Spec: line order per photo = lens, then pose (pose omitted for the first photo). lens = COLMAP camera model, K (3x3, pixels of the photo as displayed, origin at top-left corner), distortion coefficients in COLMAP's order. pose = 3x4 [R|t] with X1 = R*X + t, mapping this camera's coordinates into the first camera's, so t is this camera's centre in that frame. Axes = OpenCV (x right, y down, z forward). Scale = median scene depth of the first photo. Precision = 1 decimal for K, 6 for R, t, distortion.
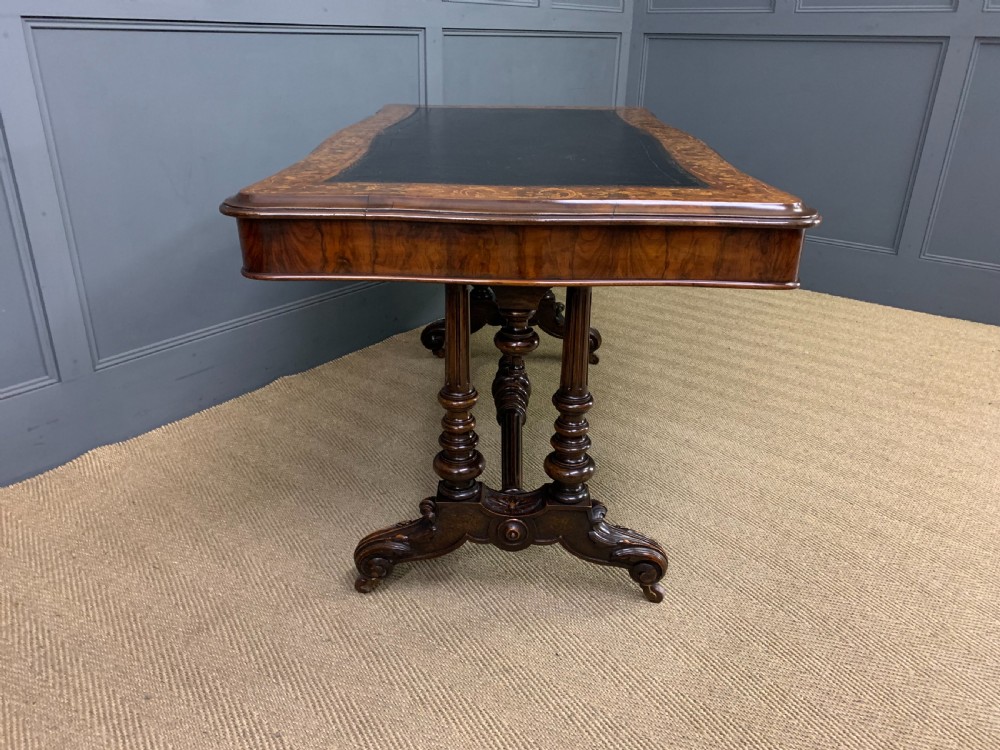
lens RADIAL K [[765.5, 0, 500.3], [0, 765.5, 366.2], [0, 0, 1]] dist [0.025792, -0.011825]
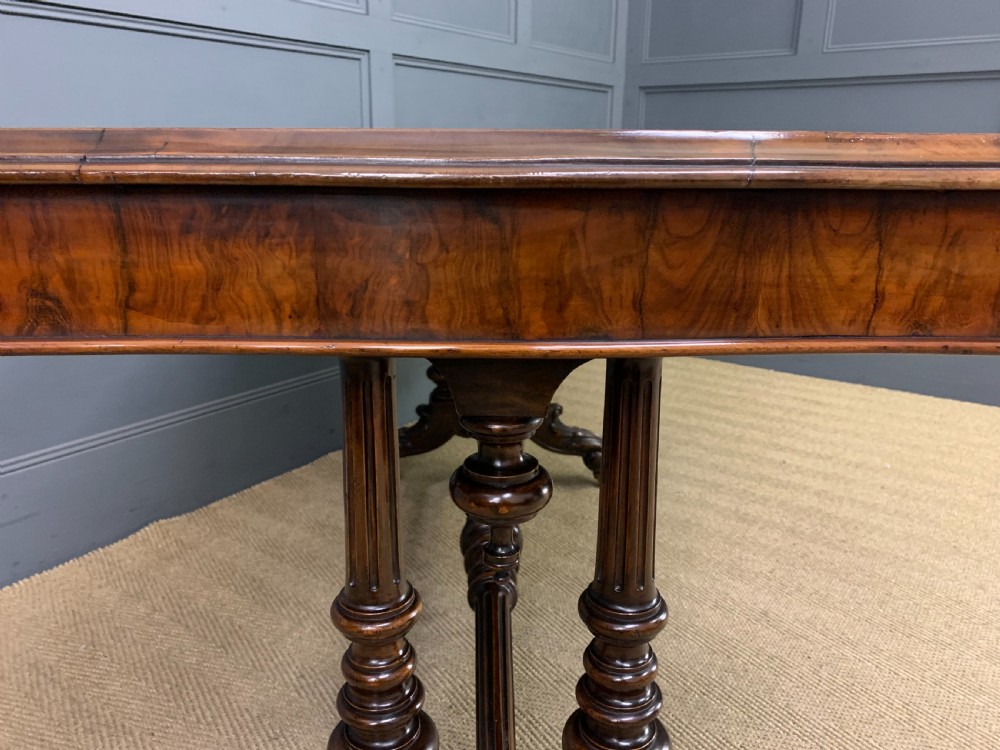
lens RADIAL K [[788.8, 0, 502.0], [0, 788.8, 373.4], [0, 0, 1]] dist [0.020527, -0.006078]
pose [[0.999374, -0.018417, 0.030208, 0.008462], [0.022055, 0.991923, -0.124912, -0.037326], [-0.027663, 0.125500, 0.991708, 0.473875]]
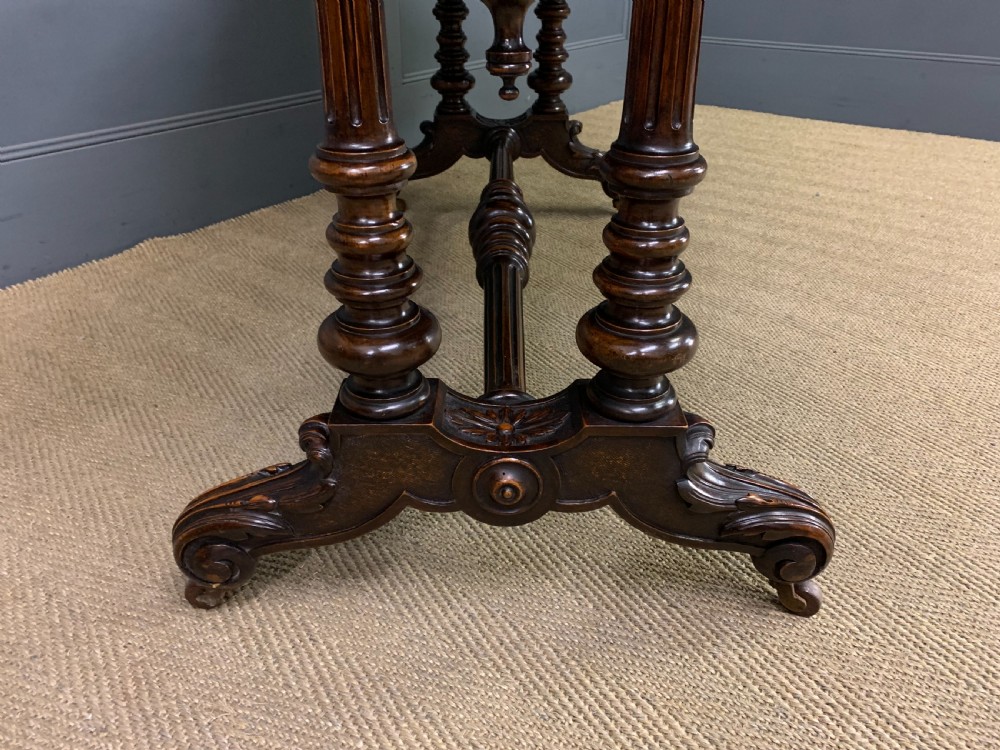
lens RADIAL K [[788.8, 0, 502.0], [0, 788.8, 373.4], [0, 0, 1]] dist [0.020527, -0.006078]
pose [[0.999770, -0.020312, 0.006942, 0.011098], [0.019379, 0.993165, 0.115100, 0.097291], [-0.009233, -0.114939, 0.993330, 0.545628]]
